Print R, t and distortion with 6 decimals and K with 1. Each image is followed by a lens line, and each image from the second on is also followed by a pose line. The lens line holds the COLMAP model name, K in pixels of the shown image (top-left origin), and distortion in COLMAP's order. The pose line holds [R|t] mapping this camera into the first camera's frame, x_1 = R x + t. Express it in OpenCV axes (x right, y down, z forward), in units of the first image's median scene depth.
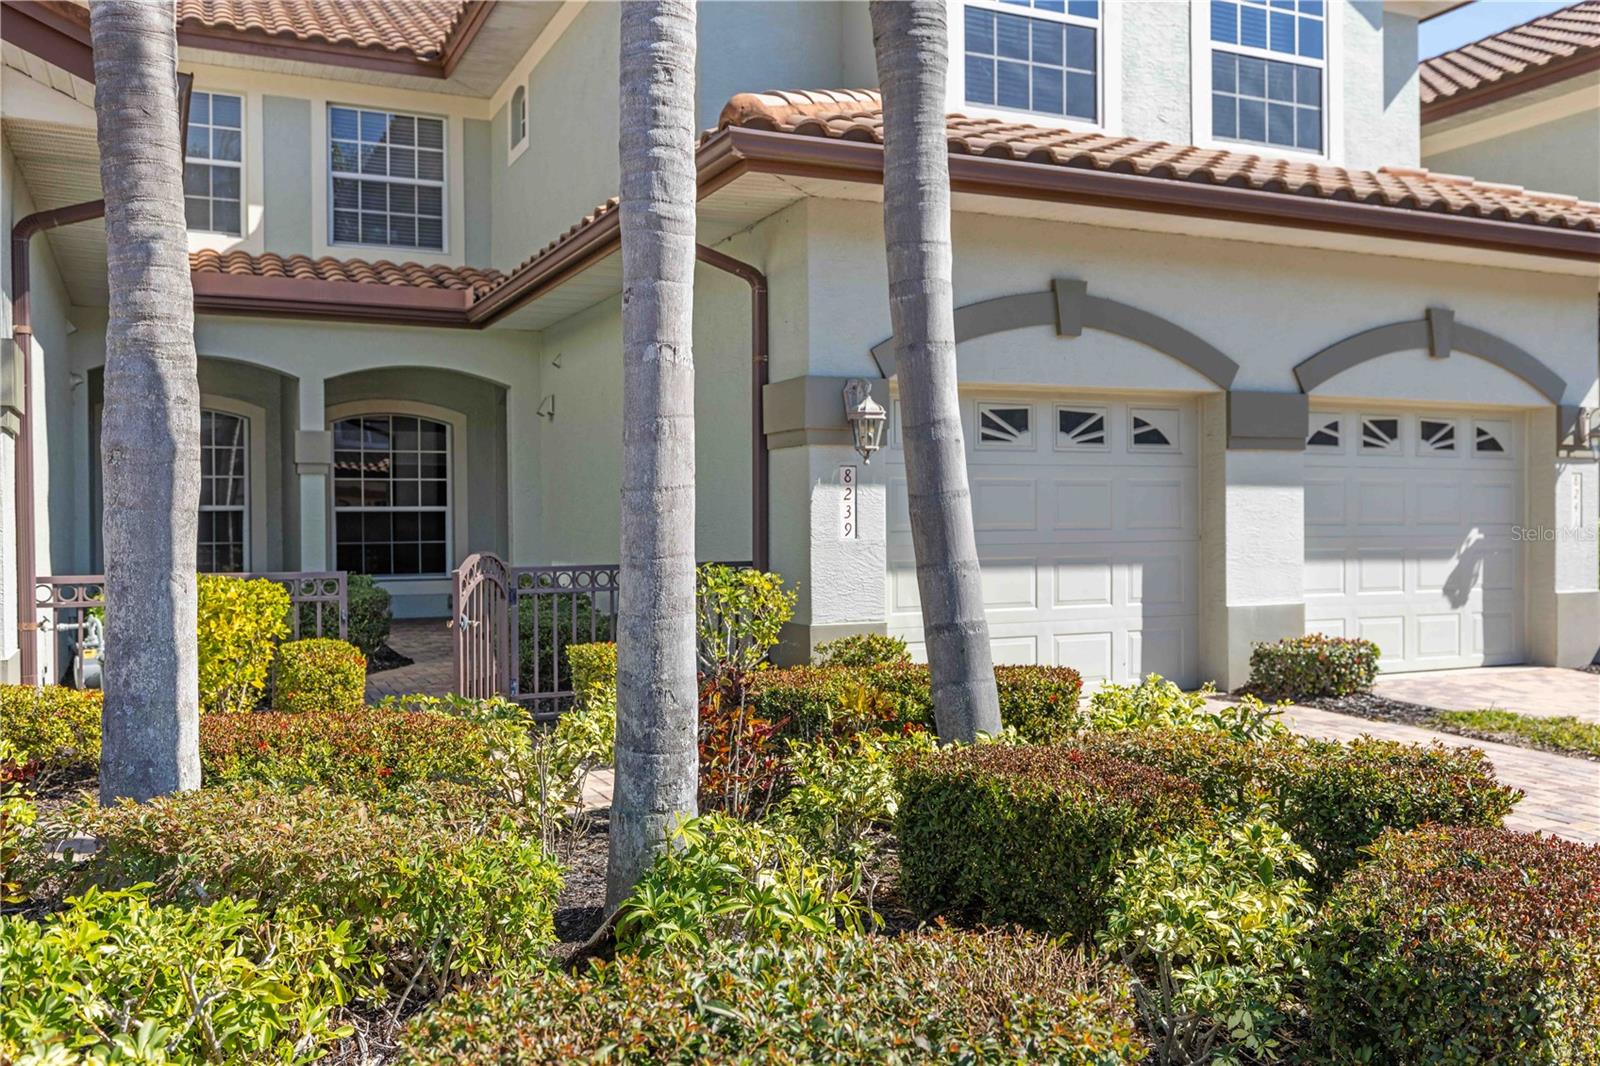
lens RADIAL K [[1389.5, 0, 800.0], [0, 1389.5, 533.0], [0, 0, 1]] dist [0.076367, -0.354158]
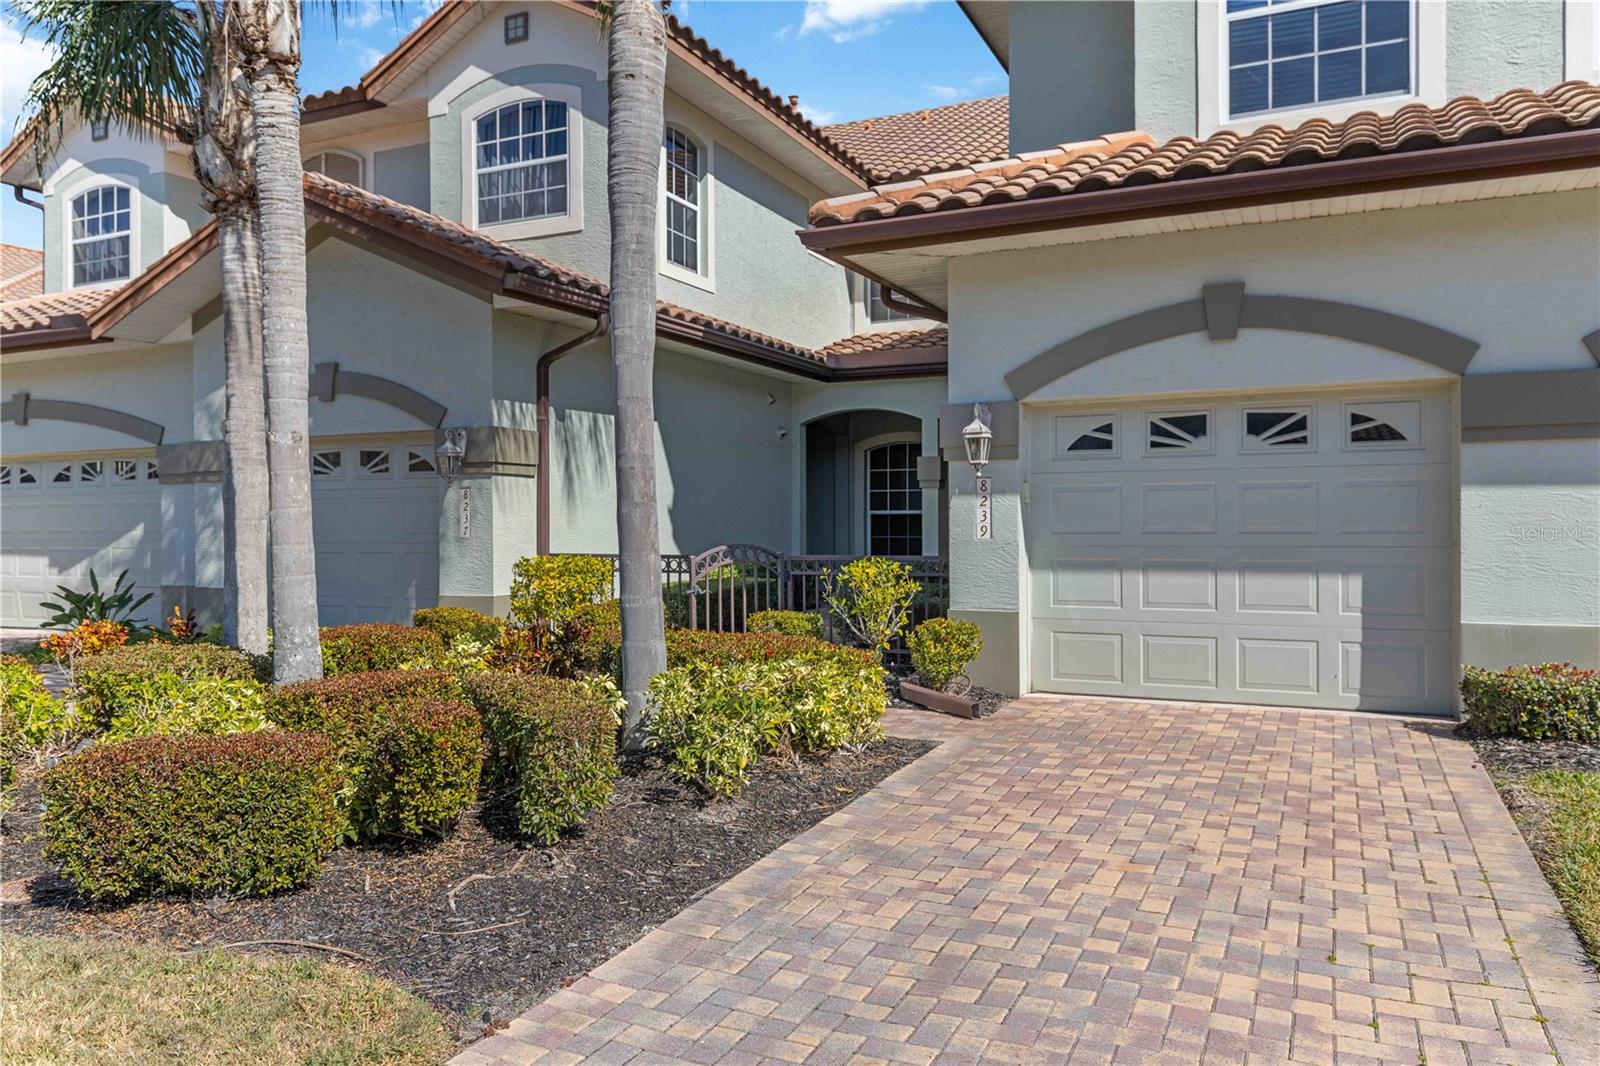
lens RADIAL K [[1101.6, 0, 870.7], [0, 1101.6, 532.5], [0, 0, 1]] dist [0.107379, -0.139317]
pose [[0.678496, 0.011105, -0.734521, 0.566971], [-0.006866, 0.999938, 0.008776, -0.007740], [0.734572, -0.000911, 0.678530, 0.254520]]
